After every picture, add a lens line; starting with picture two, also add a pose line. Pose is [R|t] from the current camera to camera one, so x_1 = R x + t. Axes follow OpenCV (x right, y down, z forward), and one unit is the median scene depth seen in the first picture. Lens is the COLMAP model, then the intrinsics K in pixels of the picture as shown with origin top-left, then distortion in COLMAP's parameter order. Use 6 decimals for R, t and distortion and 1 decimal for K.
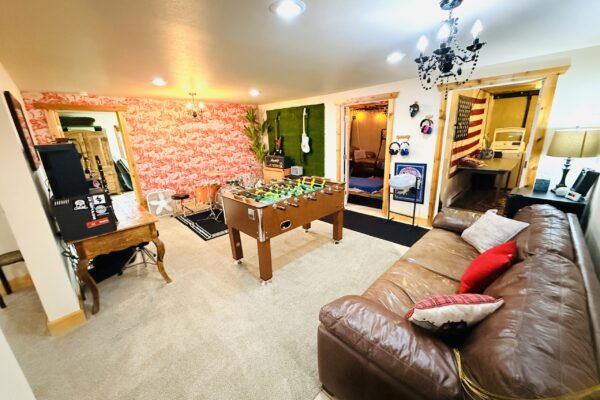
lens RADIAL K [[240.1, 0, 301.7], [0, 240.1, 202.1], [0, 0, 1]] dist [-0.001769, -0.000225]
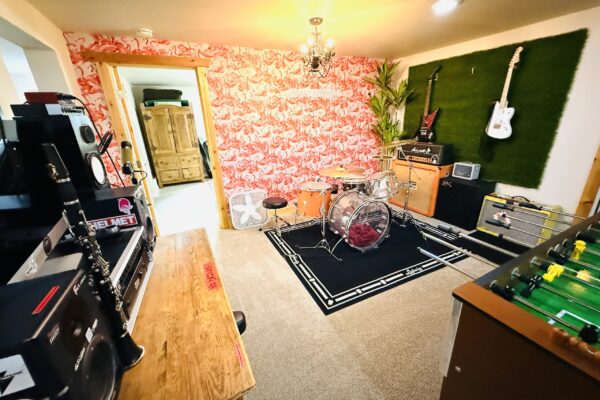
lens RADIAL K [[240.1, 0, 301.3], [0, 240.1, 201.0], [0, 0, 1]] dist [-0.001769, -0.000225]
pose [[0.955428, 0.096703, -0.278937, -0.246889], [-0.078295, 0.993997, 0.076425, -0.080463], [0.284653, -0.051179, 0.957263, 0.383638]]
